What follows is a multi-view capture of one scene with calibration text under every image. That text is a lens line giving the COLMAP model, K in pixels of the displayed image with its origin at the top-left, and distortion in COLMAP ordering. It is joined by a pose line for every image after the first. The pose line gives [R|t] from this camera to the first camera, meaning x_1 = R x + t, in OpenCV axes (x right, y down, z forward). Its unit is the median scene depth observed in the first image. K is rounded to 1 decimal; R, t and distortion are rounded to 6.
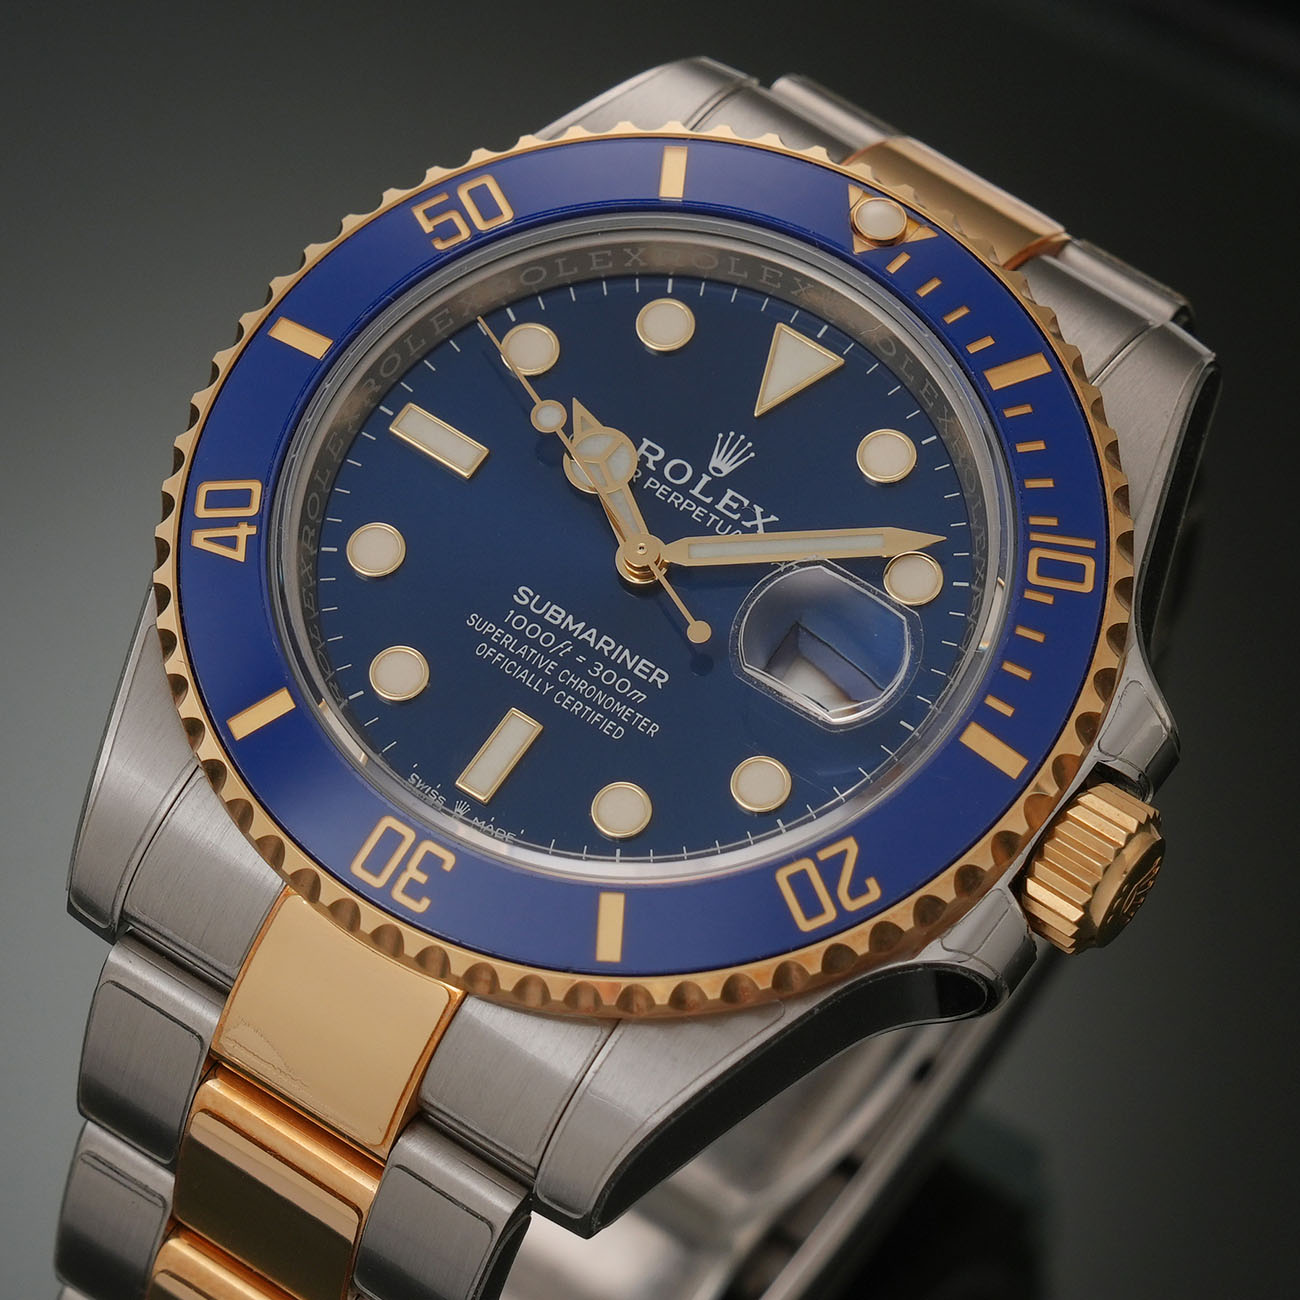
lens RADIAL K [[8878.8, 0, 772.2], [0, 8878.8, 651.3], [0, 0, 1]] dist [0.082680, 49.417510]
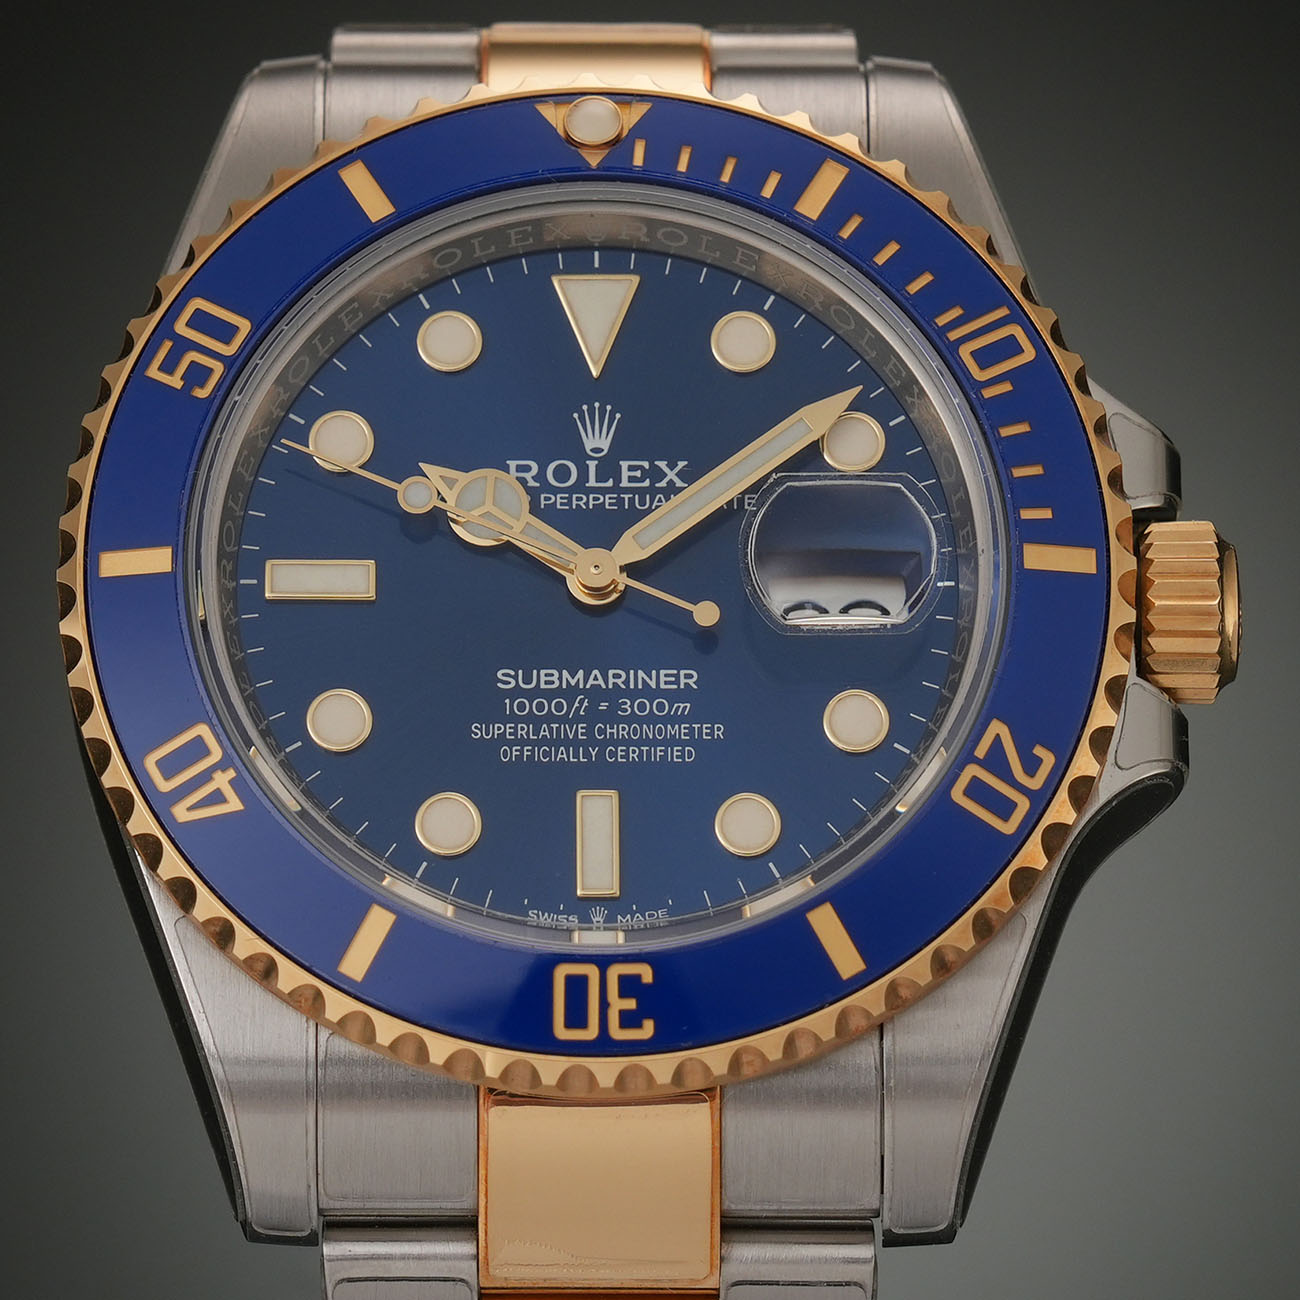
lens RADIAL K [[8878.8, 0, 772.2], [0, 8878.8, 651.3], [0, 0, 1]] dist [0.082680, 49.417510]
pose [[0.820047, -0.519034, 0.241095, -0.223515], [0.493152, 0.854633, 0.162490, -0.143039], [-0.290386, -0.014353, 0.956802, 0.124482]]
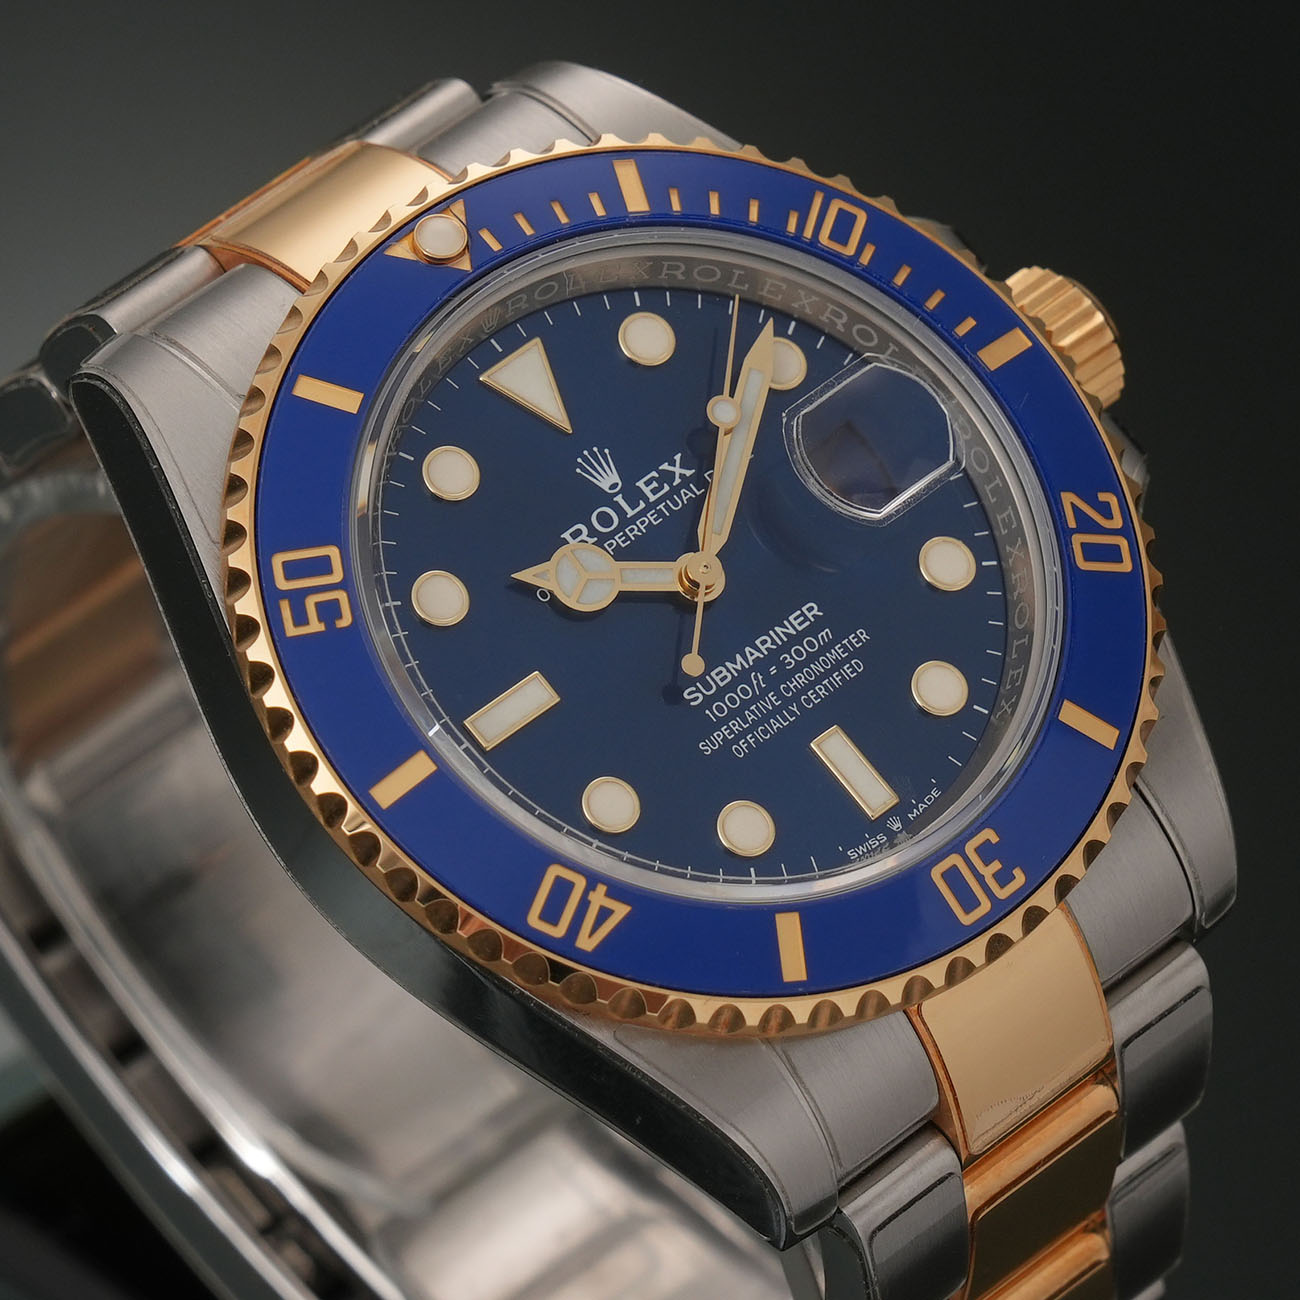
lens RADIAL K [[8878.8, 0, 772.2], [0, 8878.8, 651.3], [0, 0, 1]] dist [0.082680, 49.417510]
pose [[0.231708, -0.844479, 0.482874, -0.507619], [0.718976, 0.483032, 0.499753, -0.505211], [-0.655274, 0.231378, 0.719083, 0.271750]]
